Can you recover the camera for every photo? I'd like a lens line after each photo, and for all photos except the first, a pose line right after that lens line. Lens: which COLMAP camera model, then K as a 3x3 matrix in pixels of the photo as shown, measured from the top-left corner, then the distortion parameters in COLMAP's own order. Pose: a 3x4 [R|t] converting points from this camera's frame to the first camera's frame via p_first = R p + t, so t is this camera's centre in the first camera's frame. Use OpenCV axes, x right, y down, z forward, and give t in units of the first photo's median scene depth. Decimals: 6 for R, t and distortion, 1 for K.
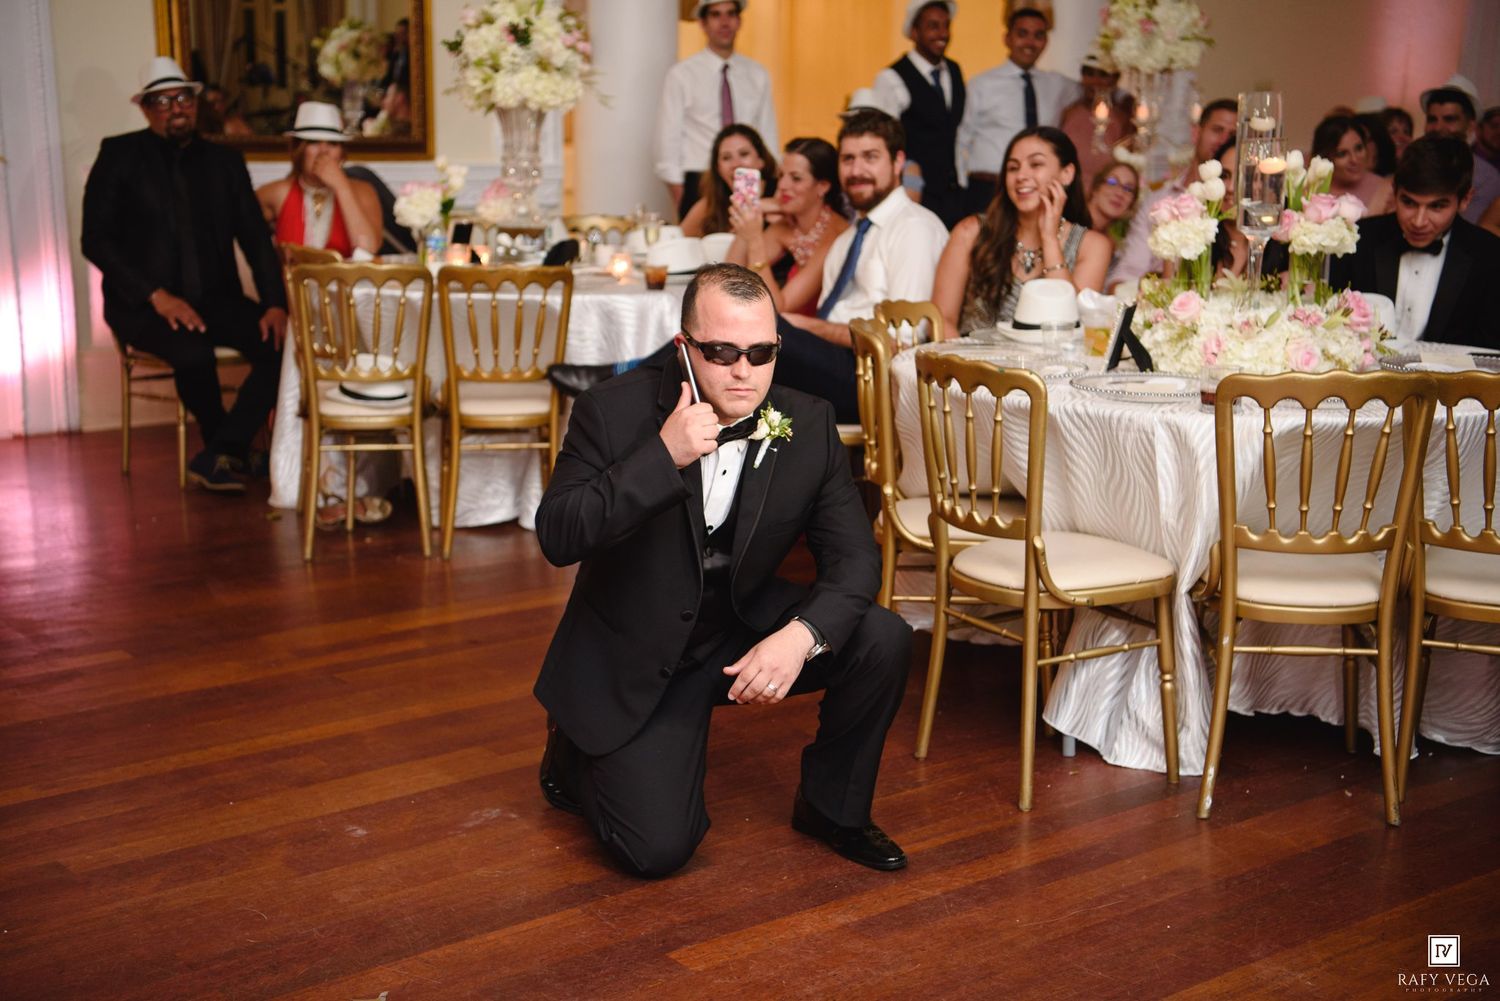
lens RADIAL K [[2011.8, 0, 740.3], [0, 2011.8, 503.7], [0, 0, 1]] dist [0.168605, 0.000000]
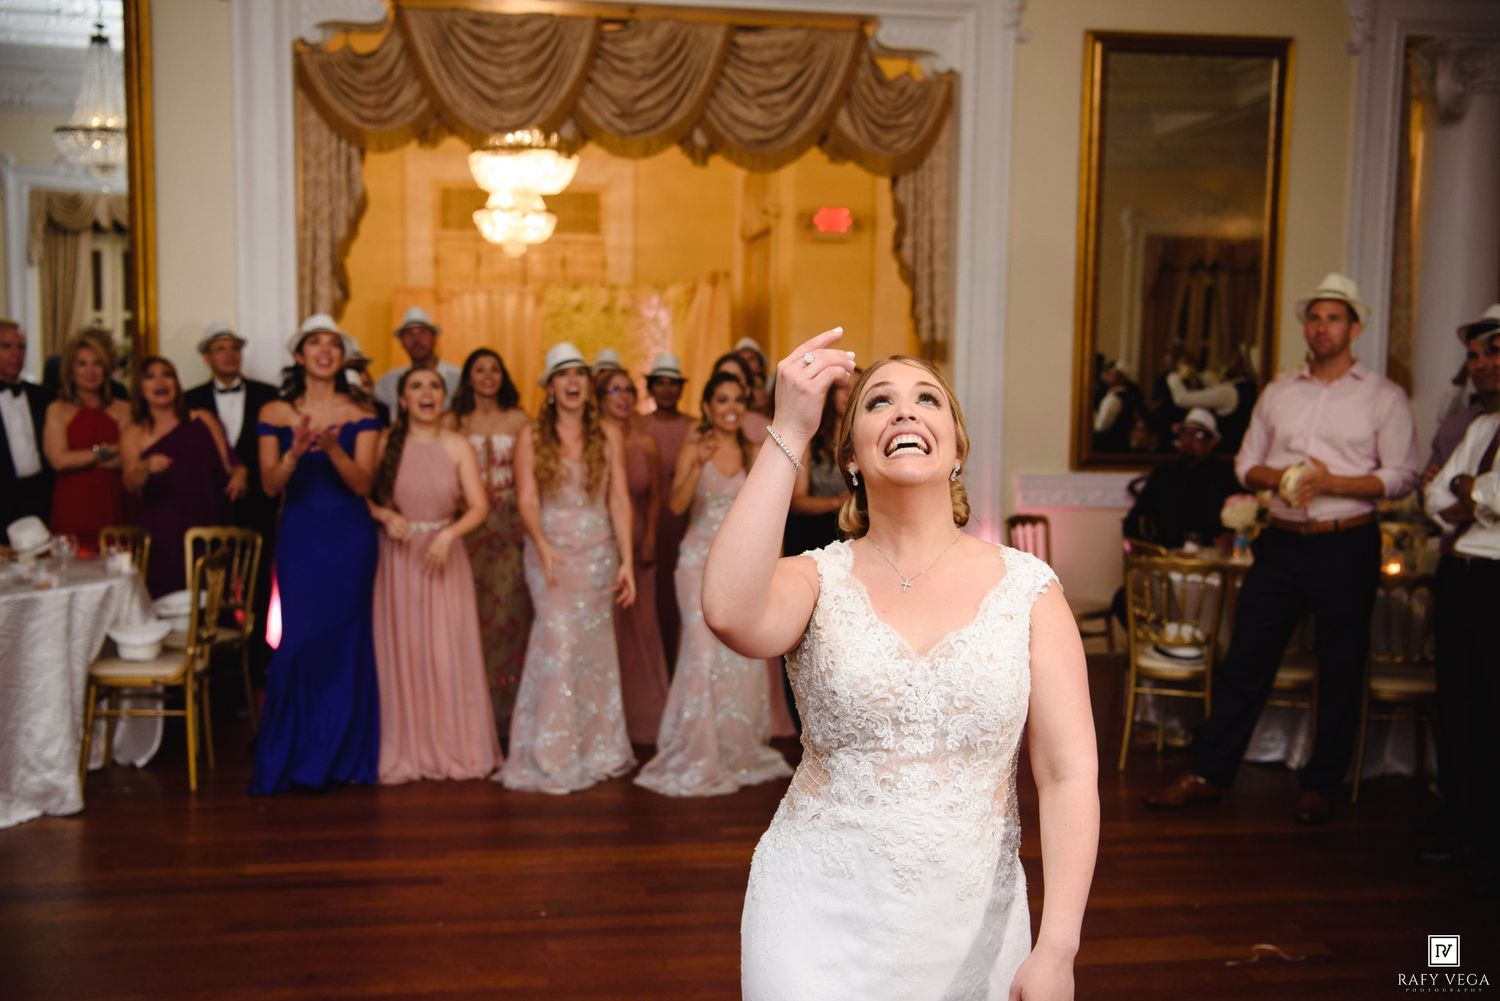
lens RADIAL K [[1535.3, 0, 738.7], [0, 1535.3, 500.6], [0, 0, 1]] dist [0.054687, 0.000000]
pose [[0.866416, 0.039353, -0.497769, 0.095446], [-0.102613, 0.989645, -0.100367, -0.027911], [0.488665, 0.138037, 0.861482, -0.060999]]
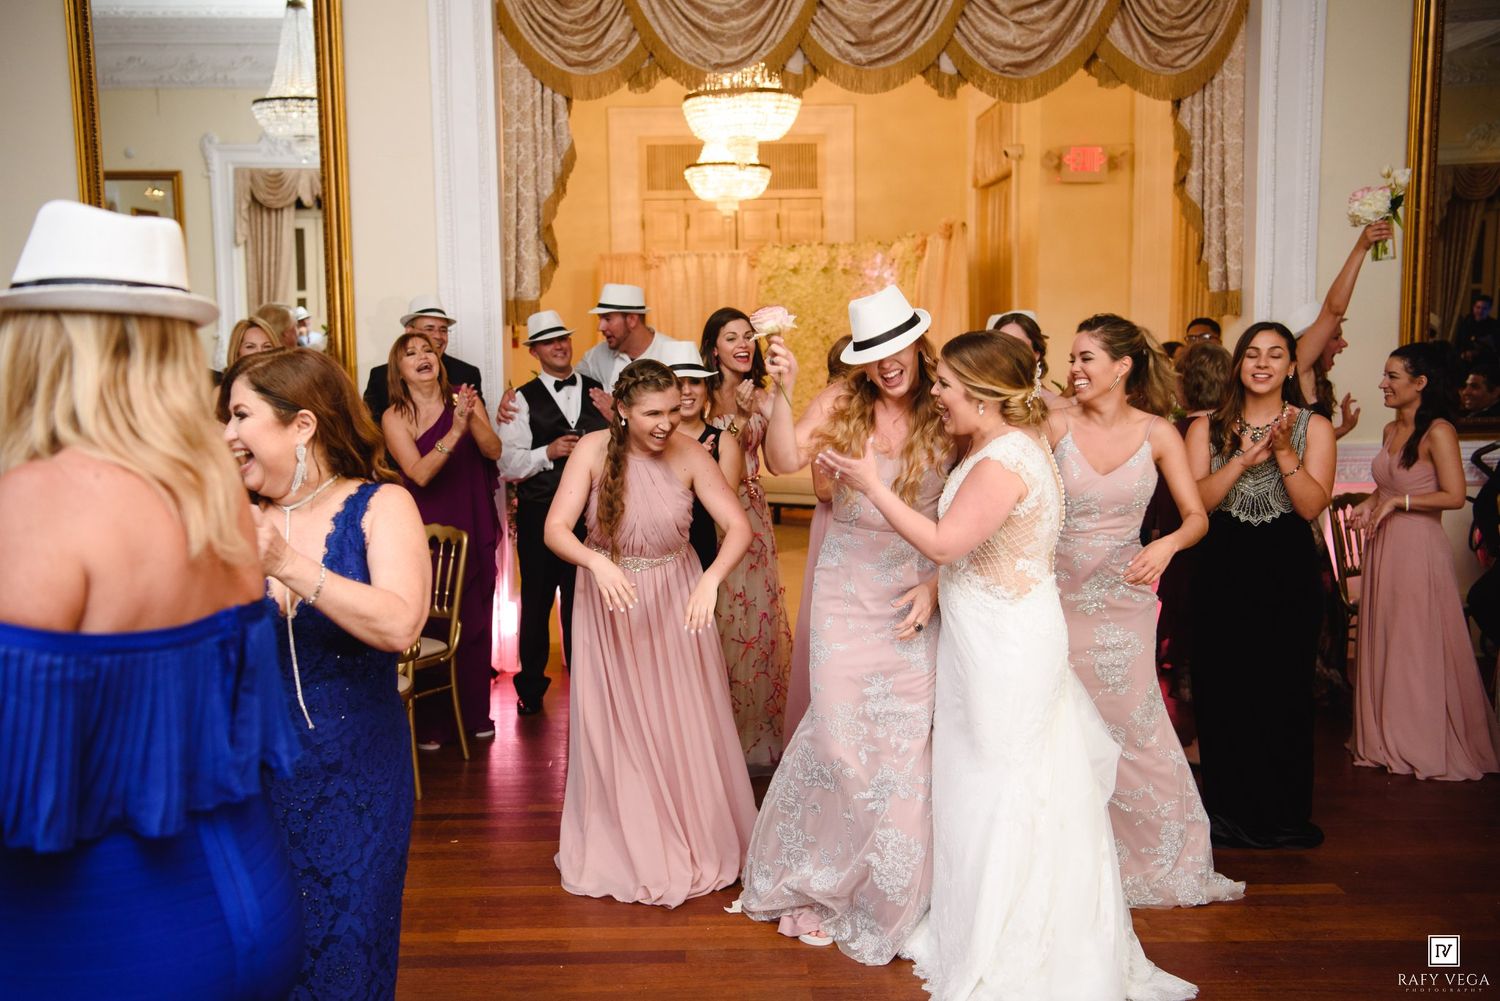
lens RADIAL K [[1593.6, 0, 742.8], [0, 1593.6, 504.9], [0, 0, 1]] dist [0.053199, 0.000000]
pose [[0.795391, 0.038501, -0.604873, -0.025302], [-0.098782, 0.992871, -0.066698, -0.052255], [0.597993, 0.112801, 0.793524, 0.050237]]
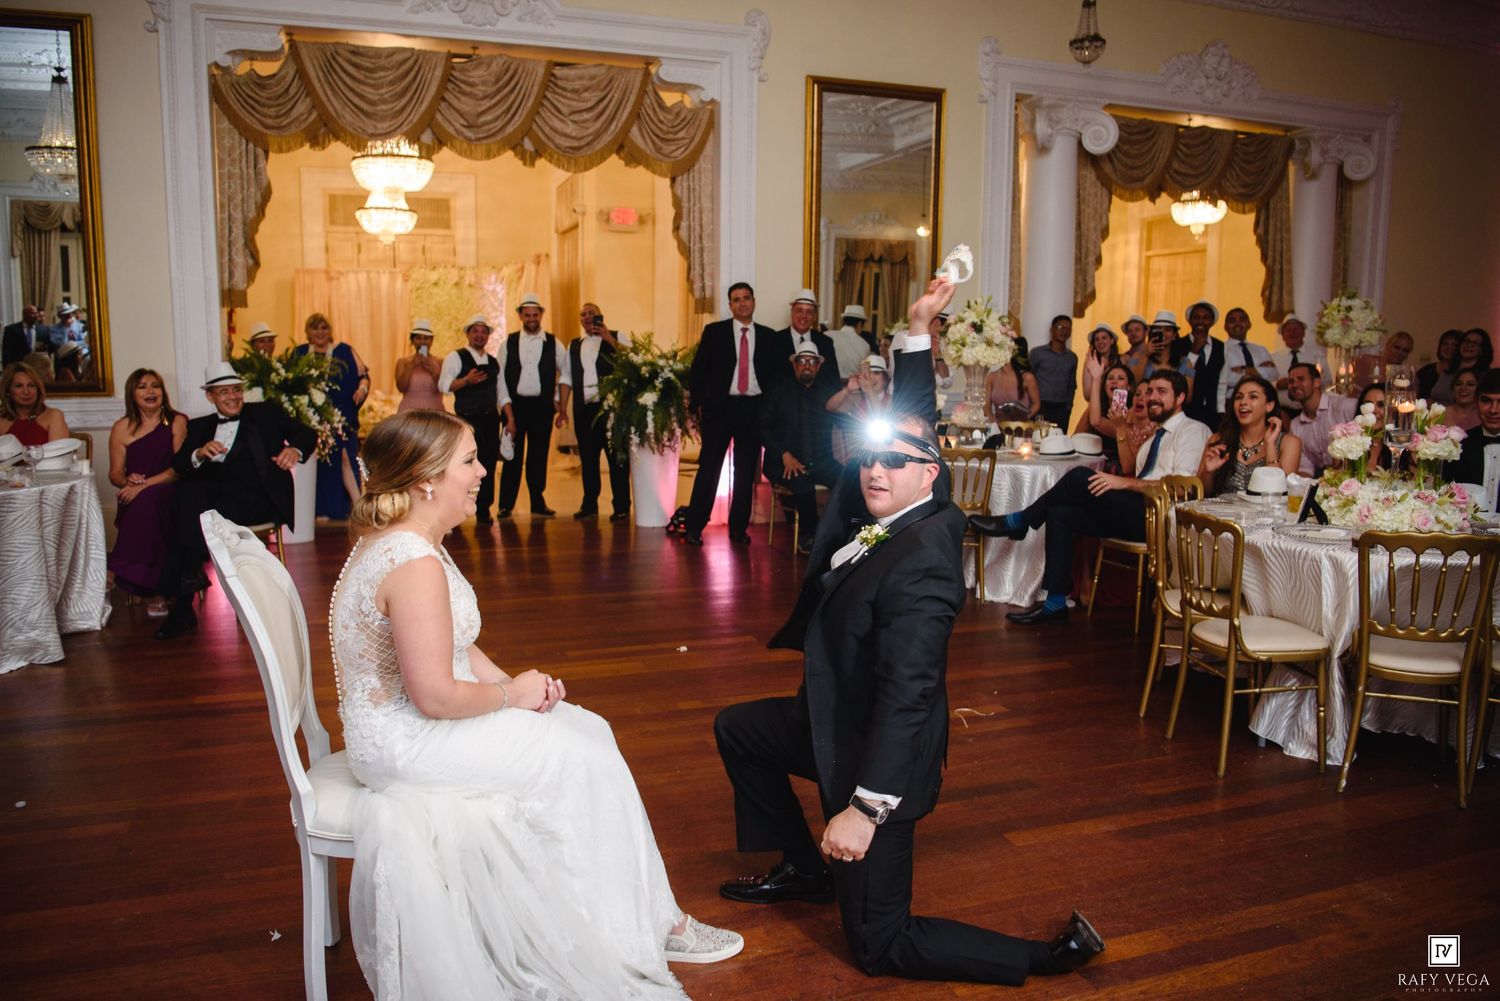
lens RADIAL K [[1059.8, 0, 741.4], [0, 1059.8, 504.7], [0, 0, 1]] dist [-0.069052, 0.019808]
pose [[0.940828, 0.046122, -0.335732, 0.031780], [-0.064669, 0.996924, -0.044269, -0.010933], [0.332657, 0.063361, 0.940917, 0.014188]]
